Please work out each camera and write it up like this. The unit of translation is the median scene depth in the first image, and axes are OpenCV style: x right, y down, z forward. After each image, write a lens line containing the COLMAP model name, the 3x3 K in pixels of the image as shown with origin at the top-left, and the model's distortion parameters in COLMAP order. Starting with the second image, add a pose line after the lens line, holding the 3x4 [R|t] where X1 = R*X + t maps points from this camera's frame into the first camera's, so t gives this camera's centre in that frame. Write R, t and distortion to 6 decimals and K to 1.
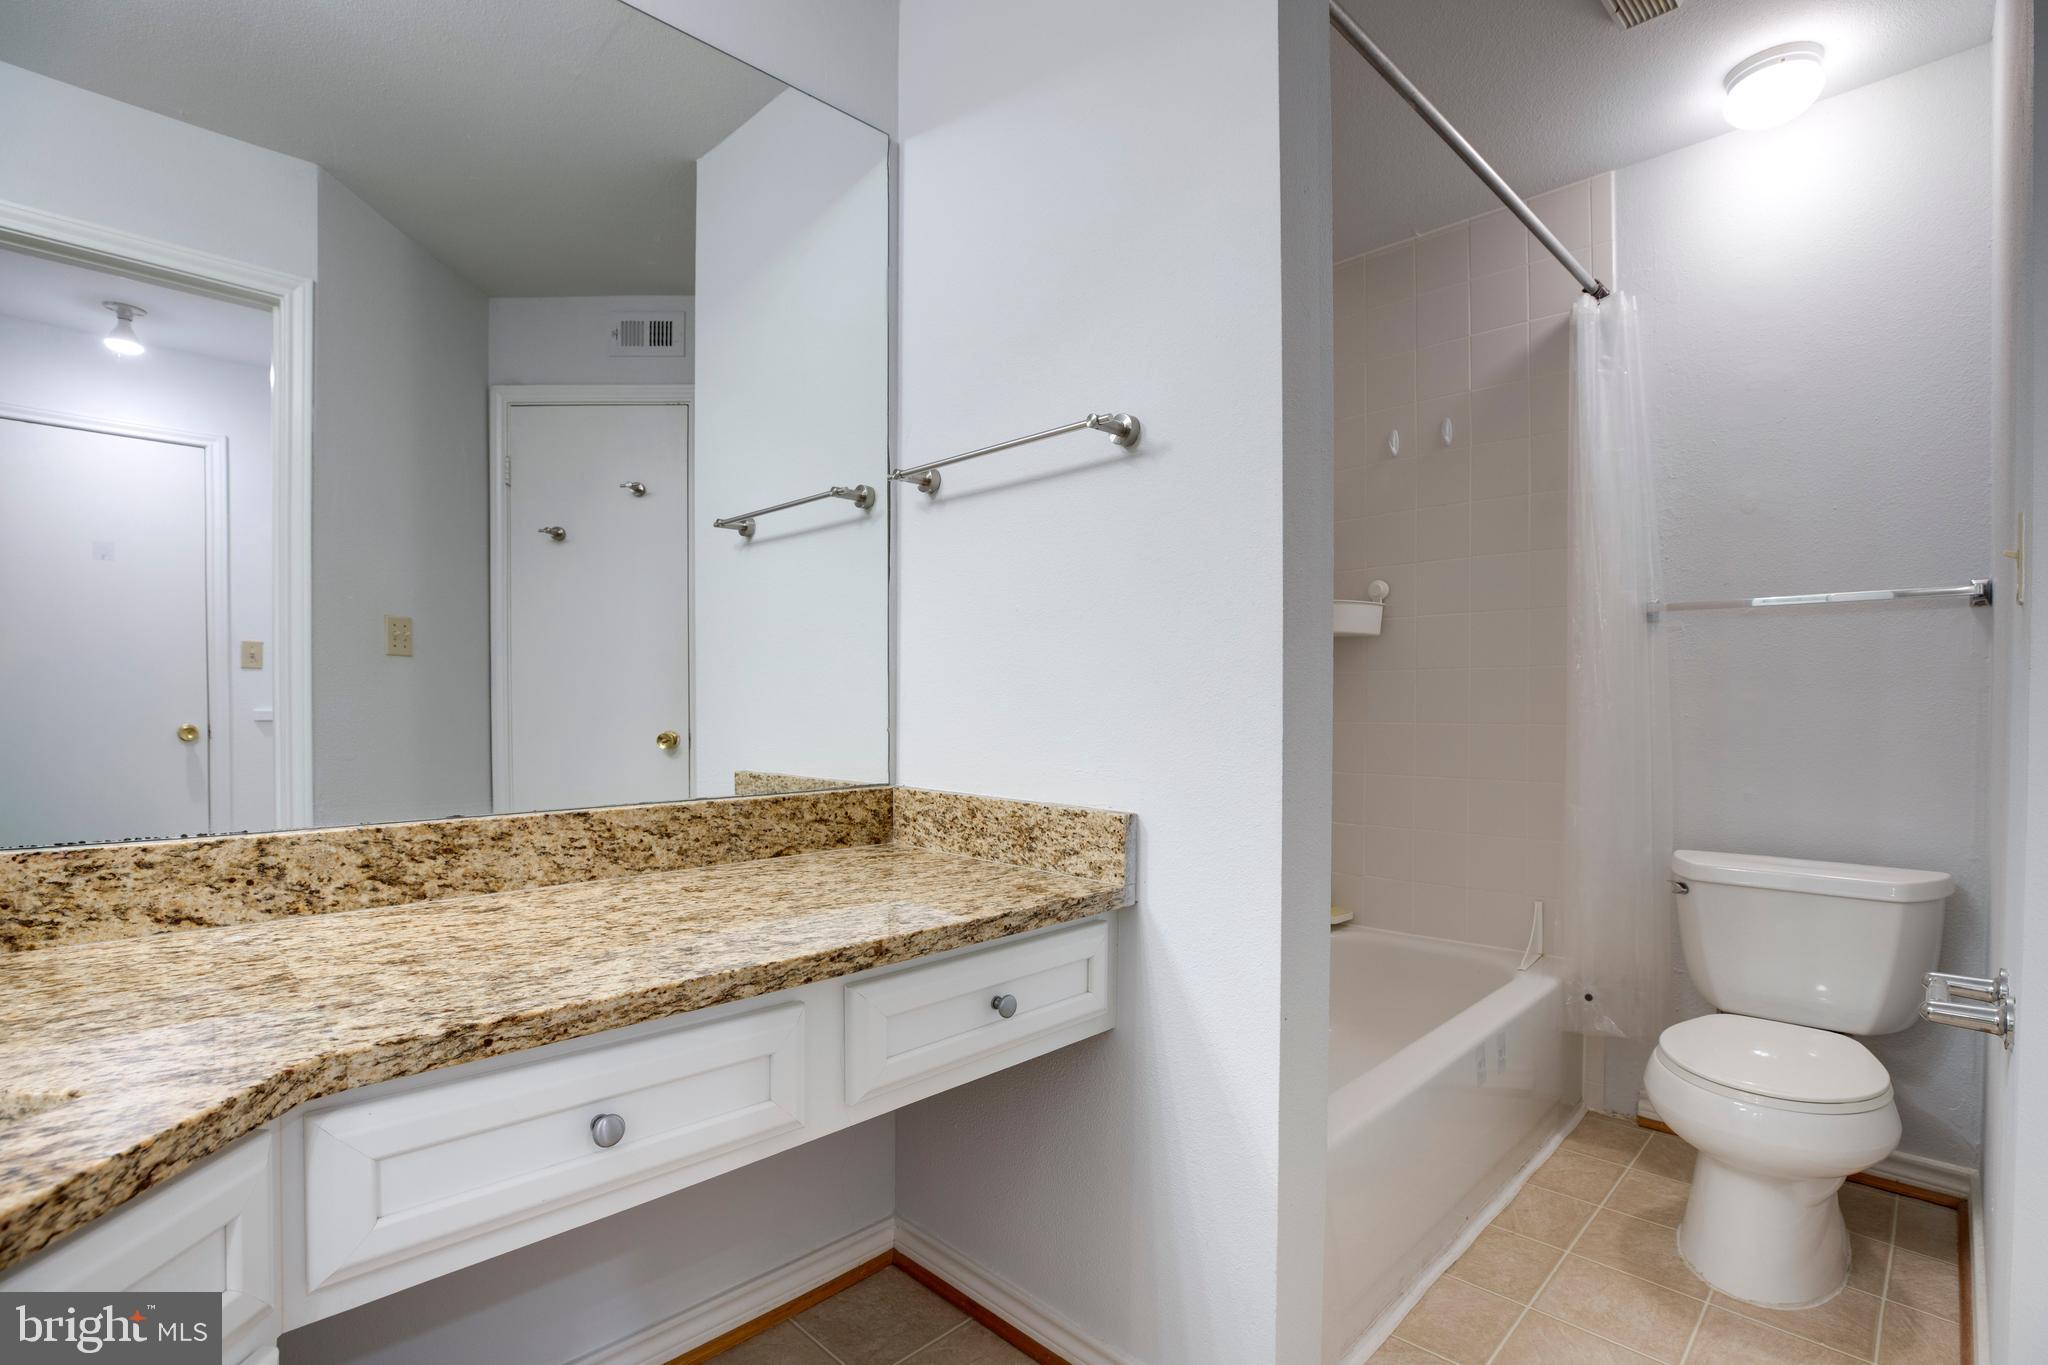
lens RADIAL K [[959.0, 0, 1032.7], [0, 959.0, 699.6], [0, 0, 1]] dist [-0.043411, 0.011448]
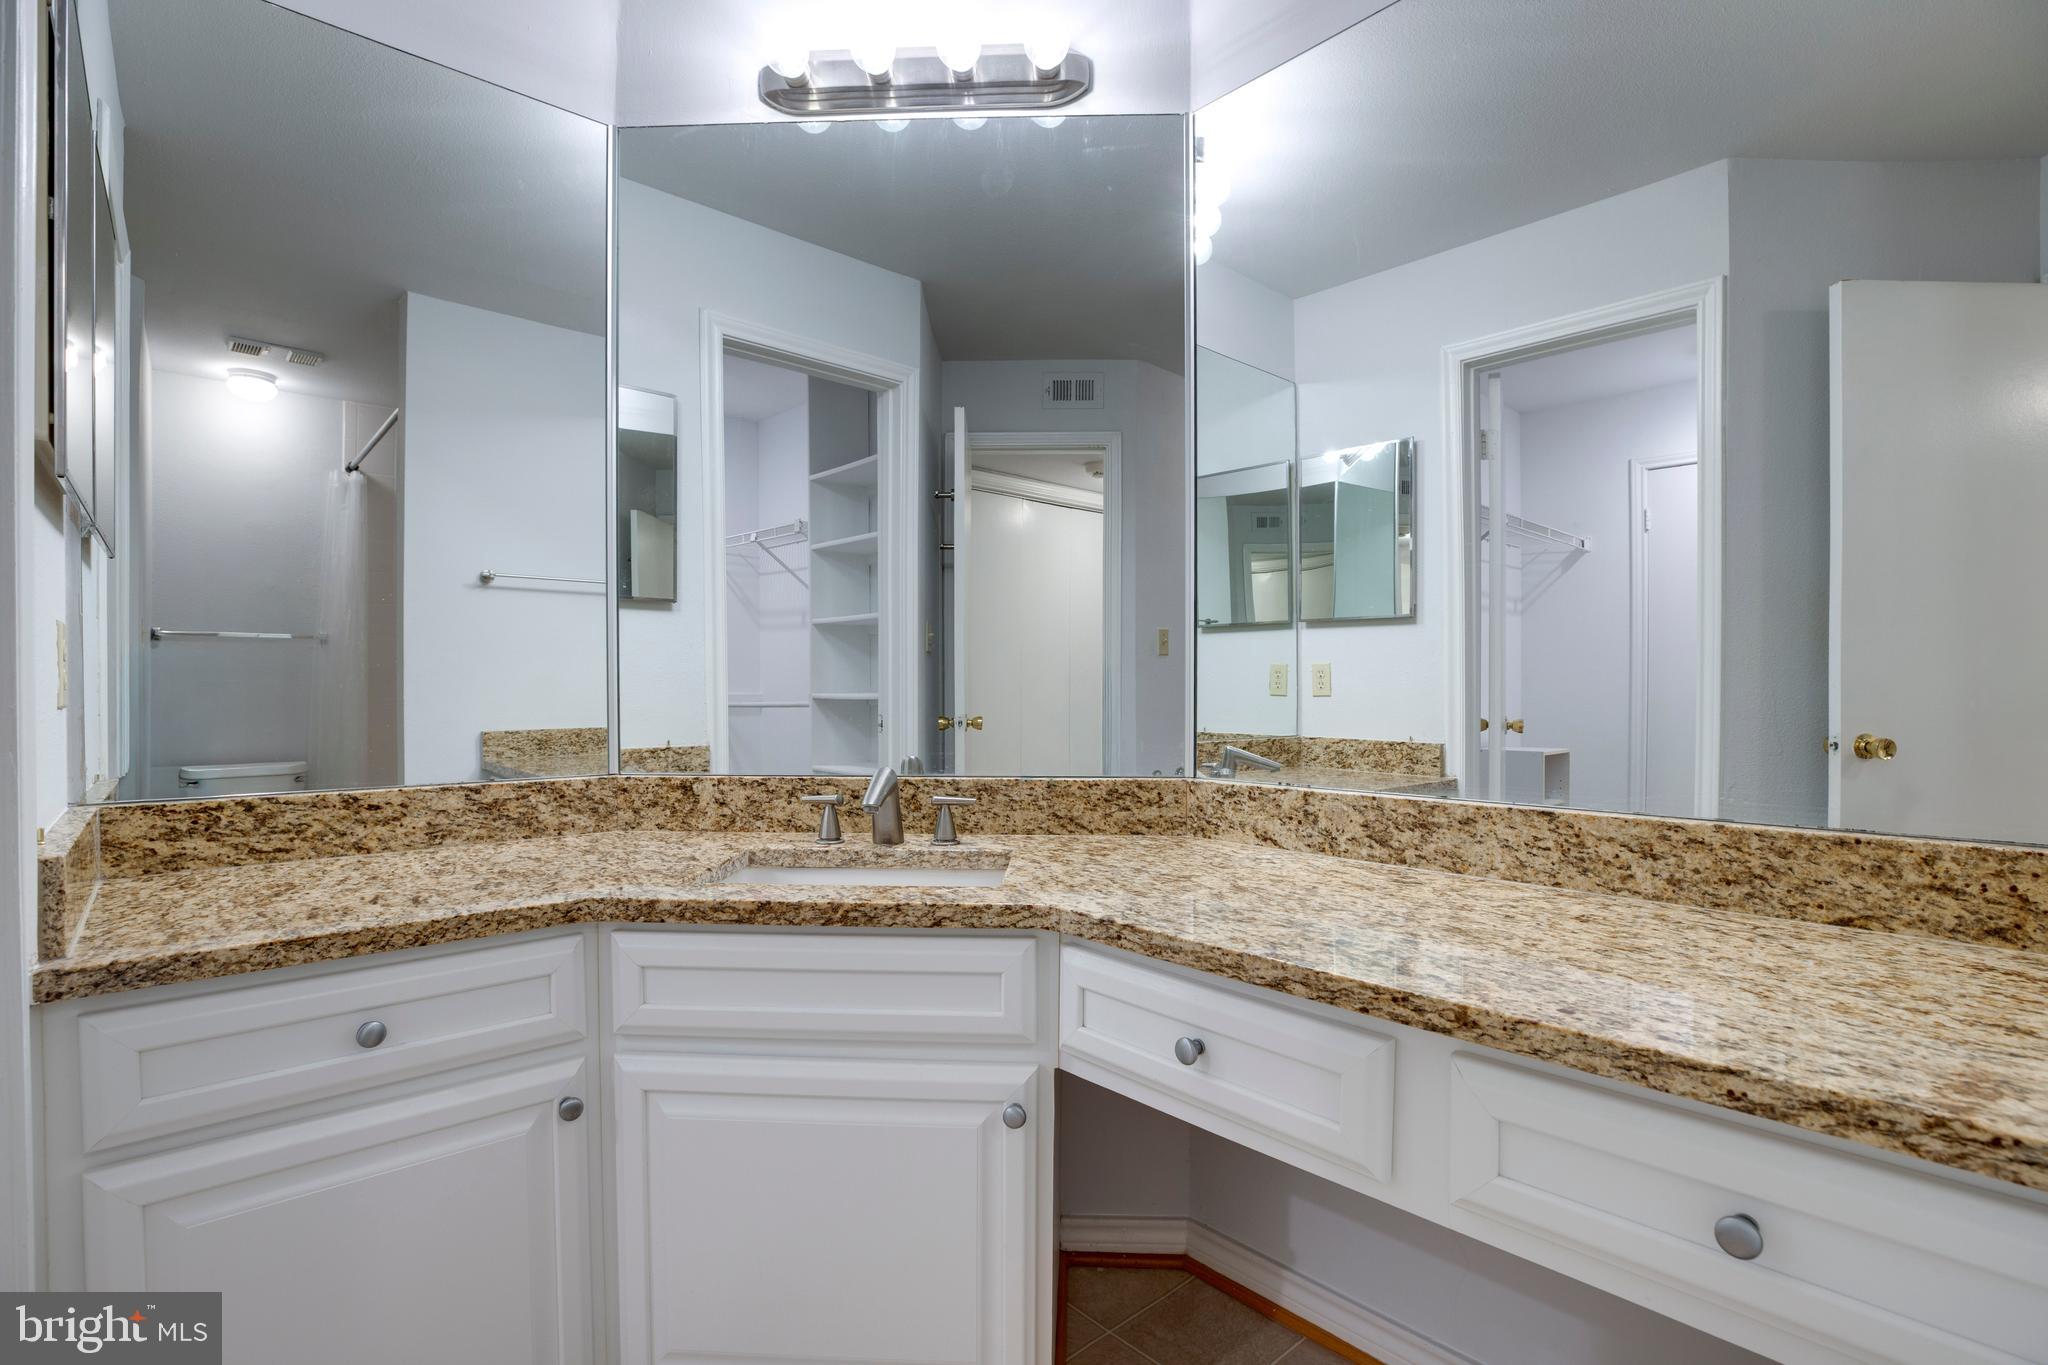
lens RADIAL K [[959.0, 0, 1037.4], [0, 959.0, 682.8], [0, 0, 1]] dist [-0.043411, 0.011448]
pose [[-0.050175, -0.008592, -0.998704, 0.556329], [-0.001409, 0.999963, -0.008532, 0.001619], [0.998739, 0.000979, -0.050185, 0.634207]]
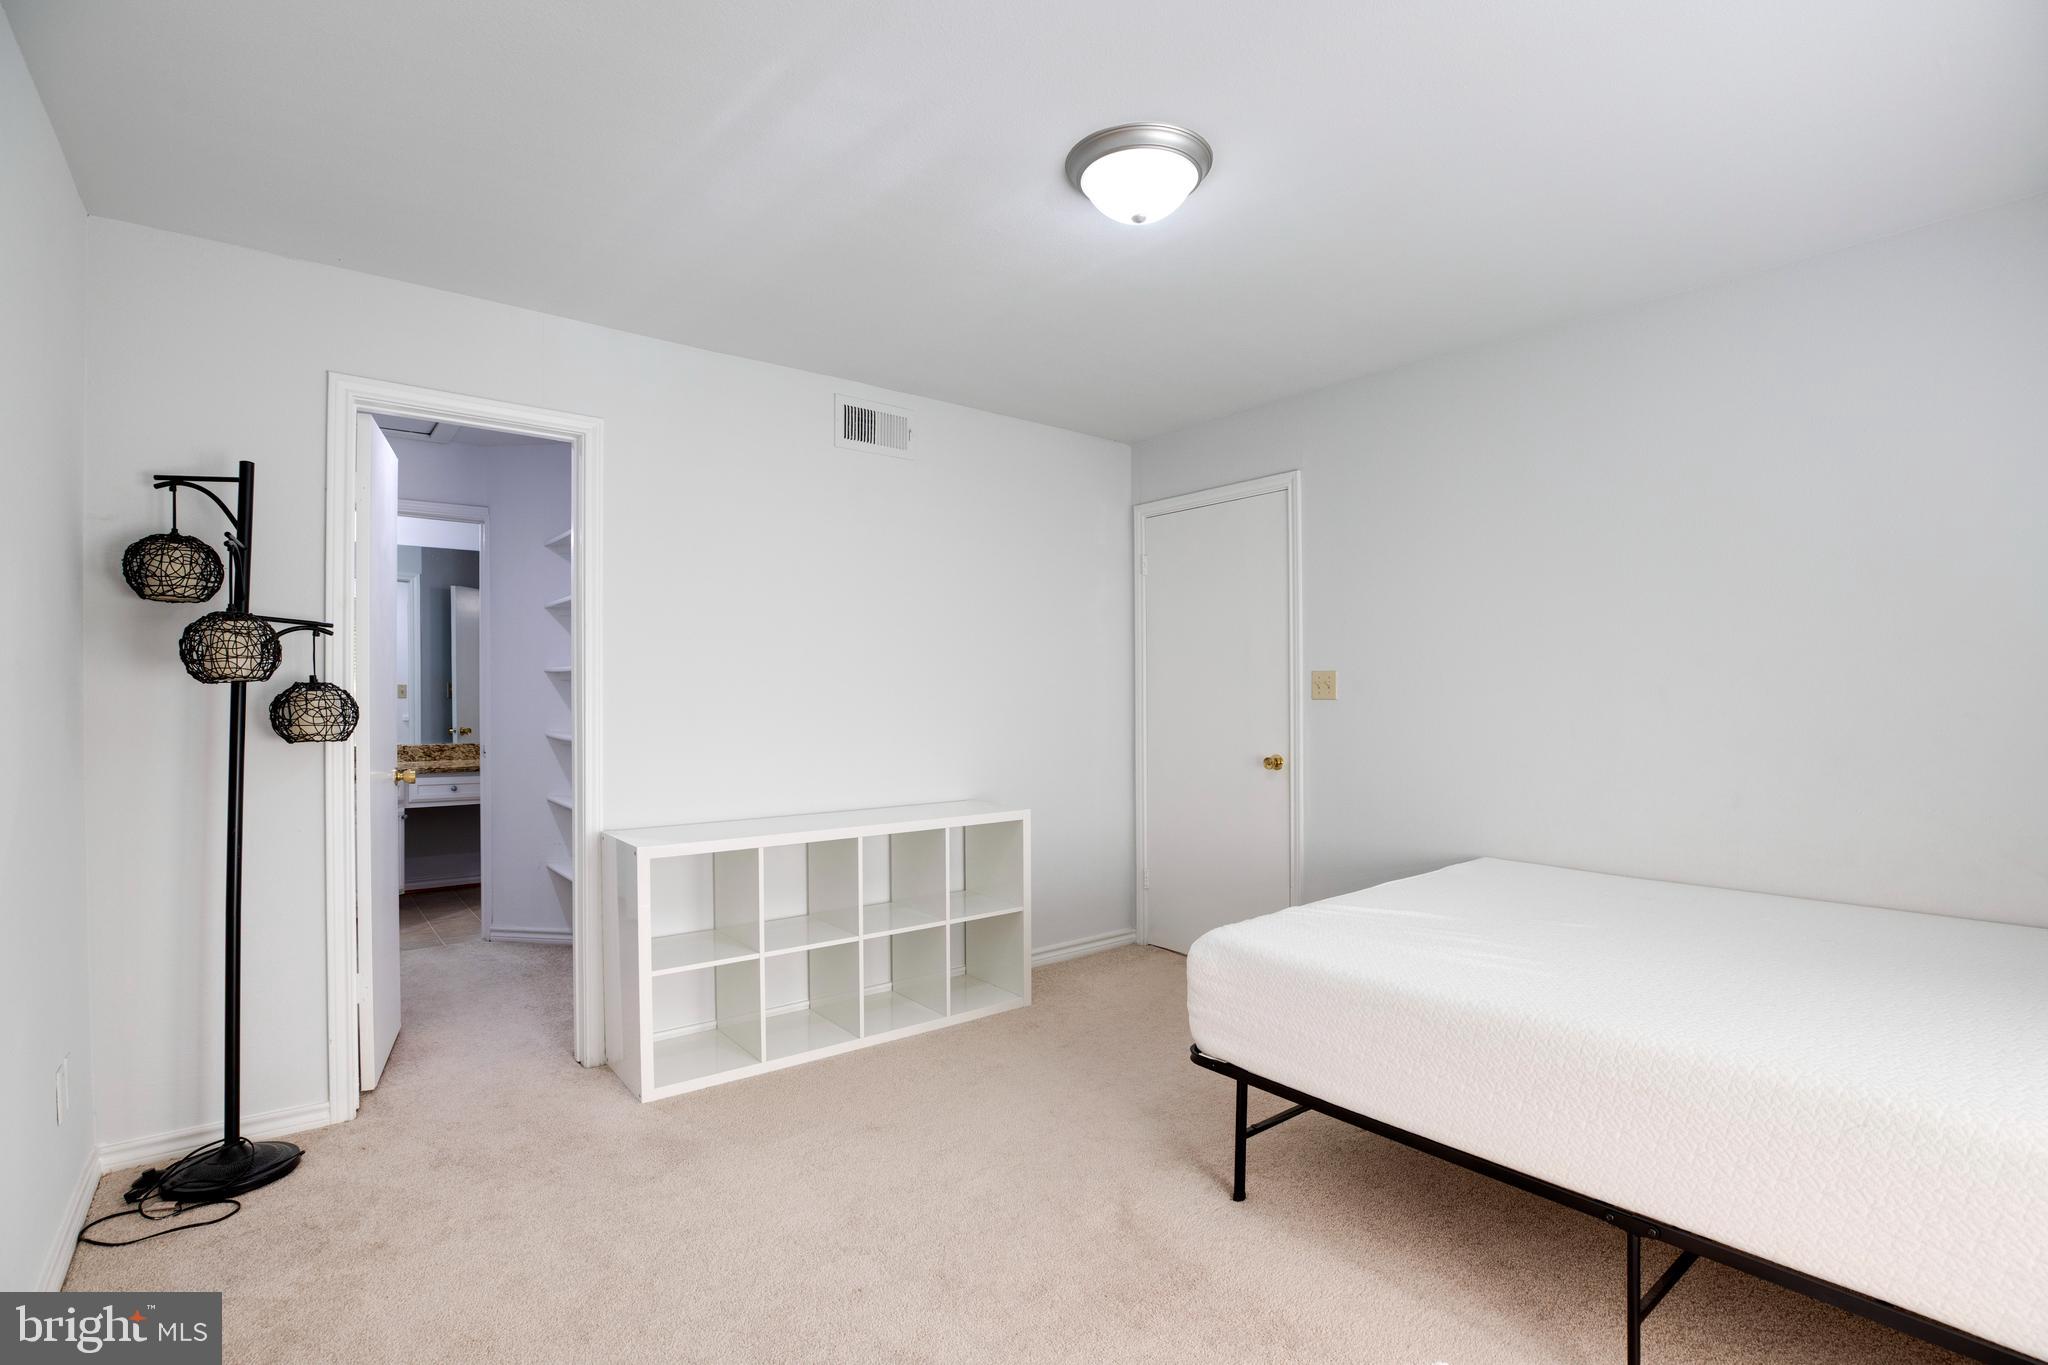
lens RADIAL K [[959.0, 0, 1022.7], [0, 959.0, 684.5], [0, 0, 1]] dist [-0.043411, 0.011448]
pose [[0.993733, -0.001885, -0.111763, 2.949834], [0.000460, 0.999918, -0.012777, -0.113554], [0.111778, 0.012645, 0.993653, -3.554527]]
